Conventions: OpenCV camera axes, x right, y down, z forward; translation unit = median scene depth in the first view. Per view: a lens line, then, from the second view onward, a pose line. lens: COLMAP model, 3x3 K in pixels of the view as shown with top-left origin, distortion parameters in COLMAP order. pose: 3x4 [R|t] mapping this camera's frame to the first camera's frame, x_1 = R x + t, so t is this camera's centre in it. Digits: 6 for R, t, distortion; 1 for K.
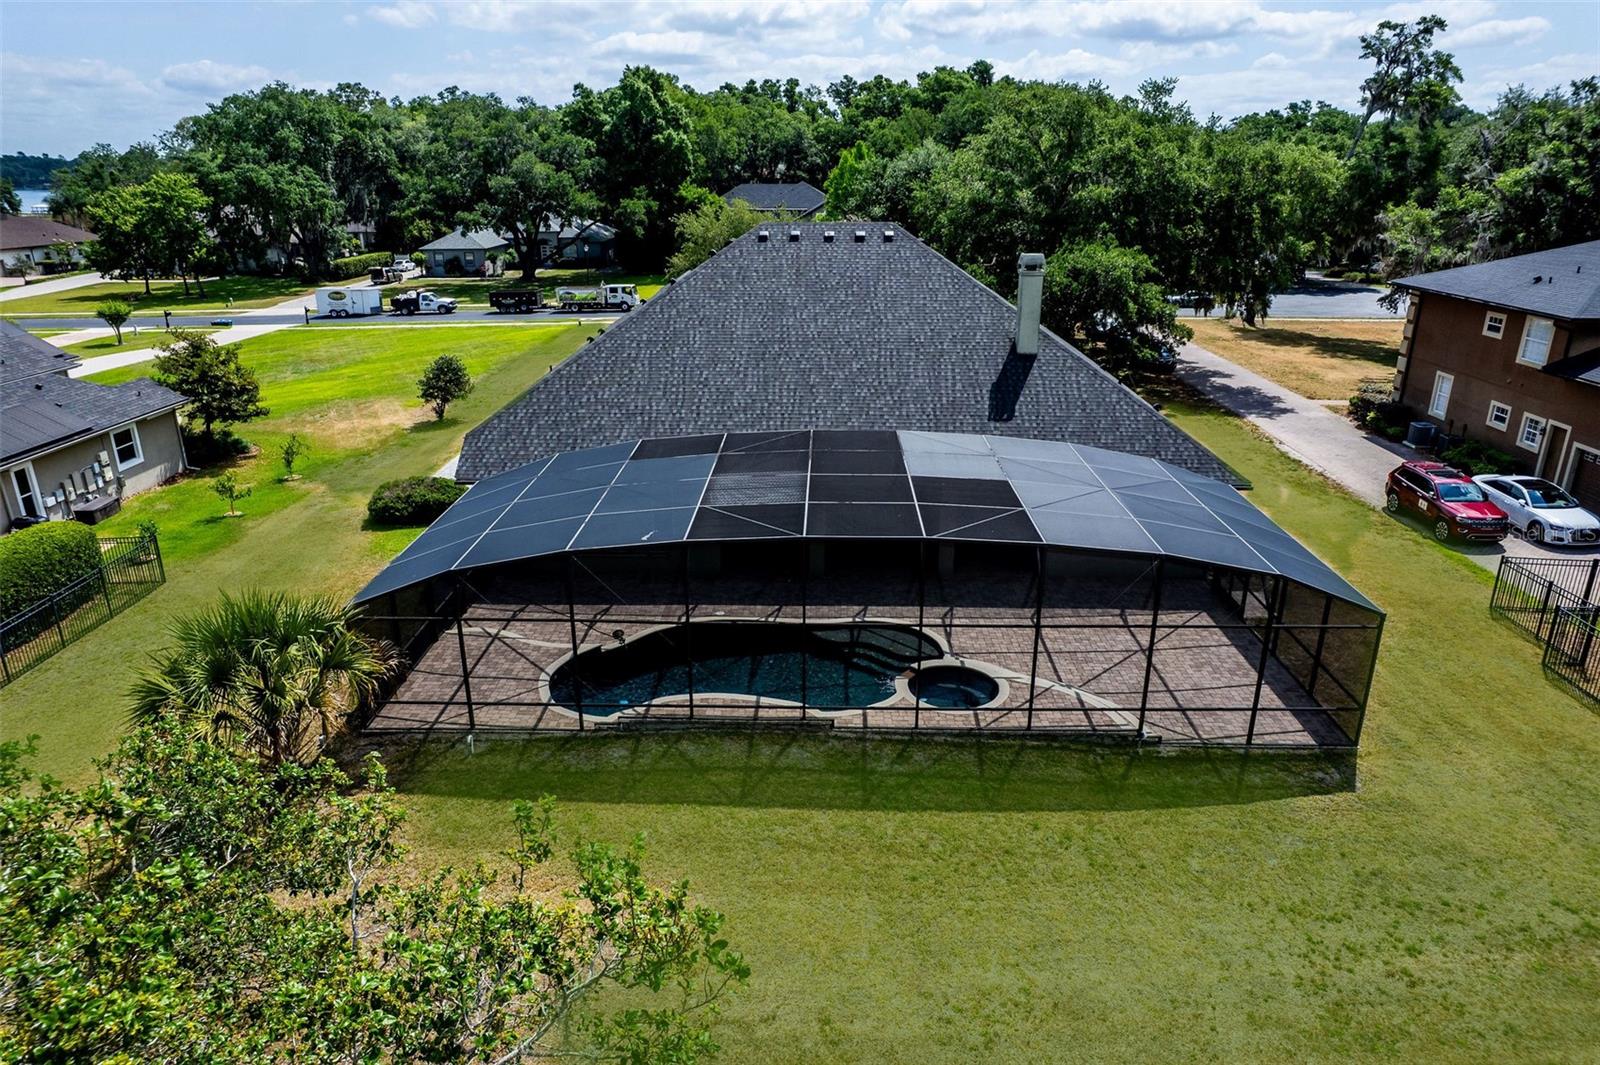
lens RADIAL K [[1023.9, 0, 800.0], [0, 1023.9, 532.5], [0, 0, 1]] dist [-0.097239, 0.095975]
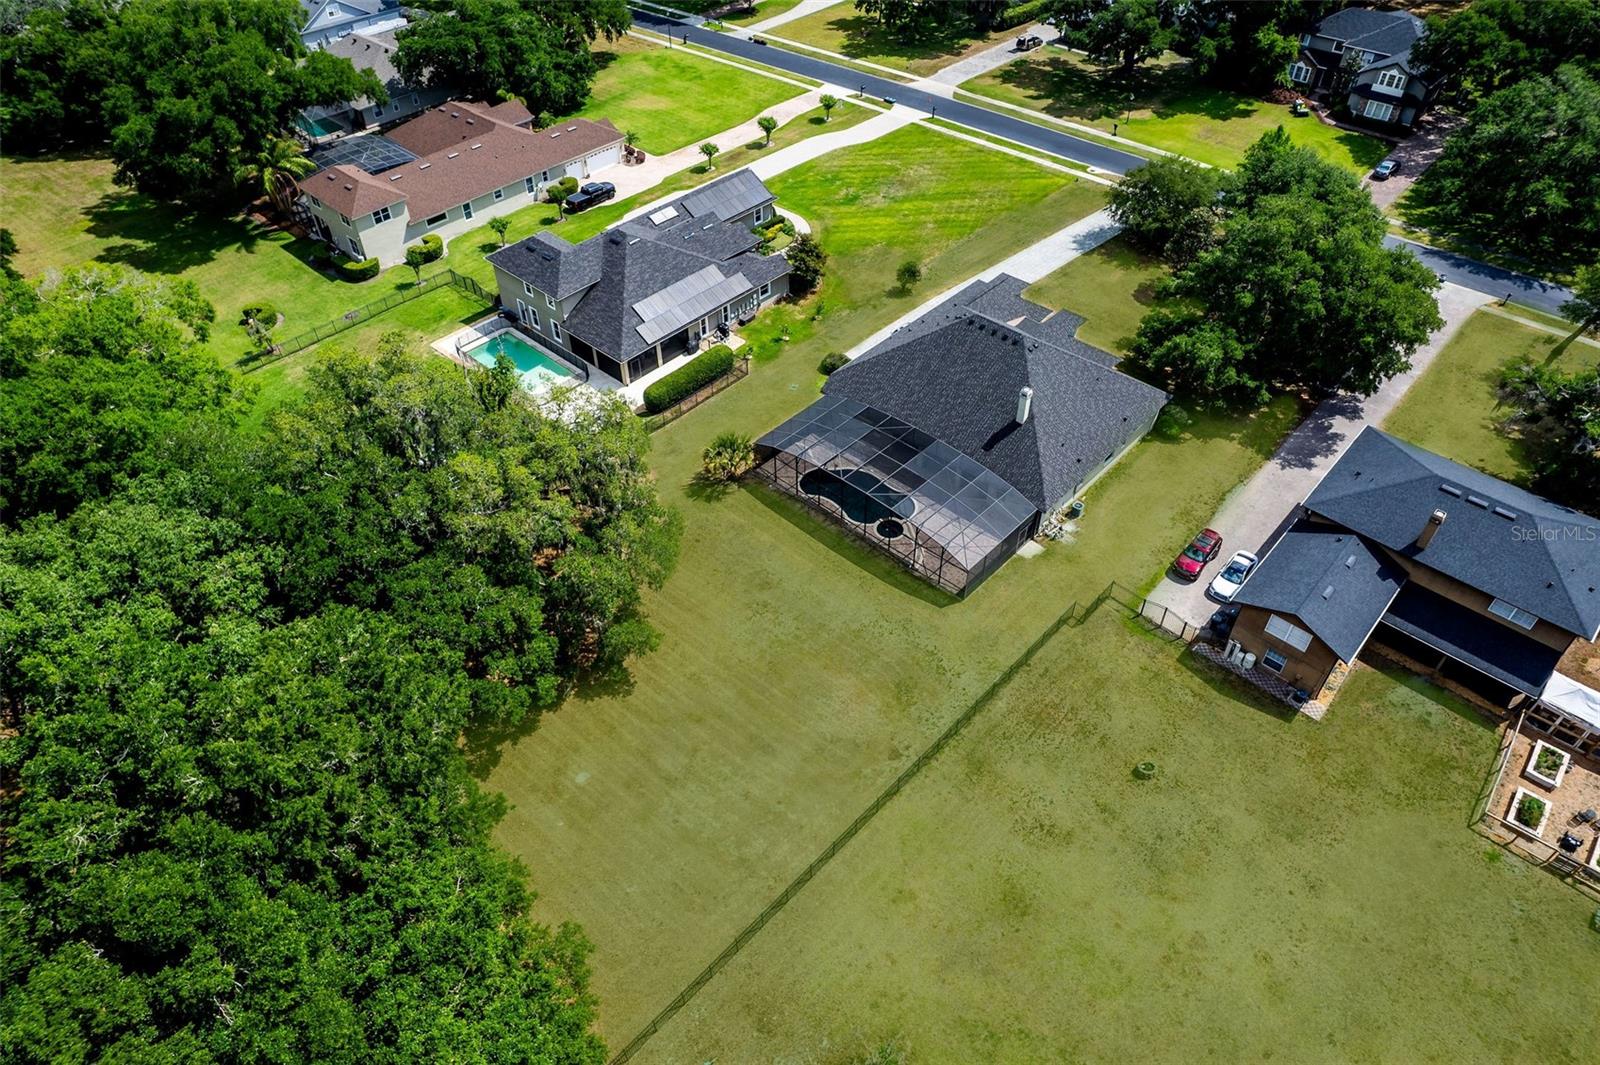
lens RADIAL K [[1023.9, 0, 800.0], [0, 1023.9, 532.5], [0, 0, 1]] dist [-0.097239, 0.095975]
pose [[0.746411, 0.454678, -0.485941, 0.950808], [-0.217472, 0.856767, 0.467607, -0.818589], [0.628949, -0.243348, 0.738380, -1.019944]]
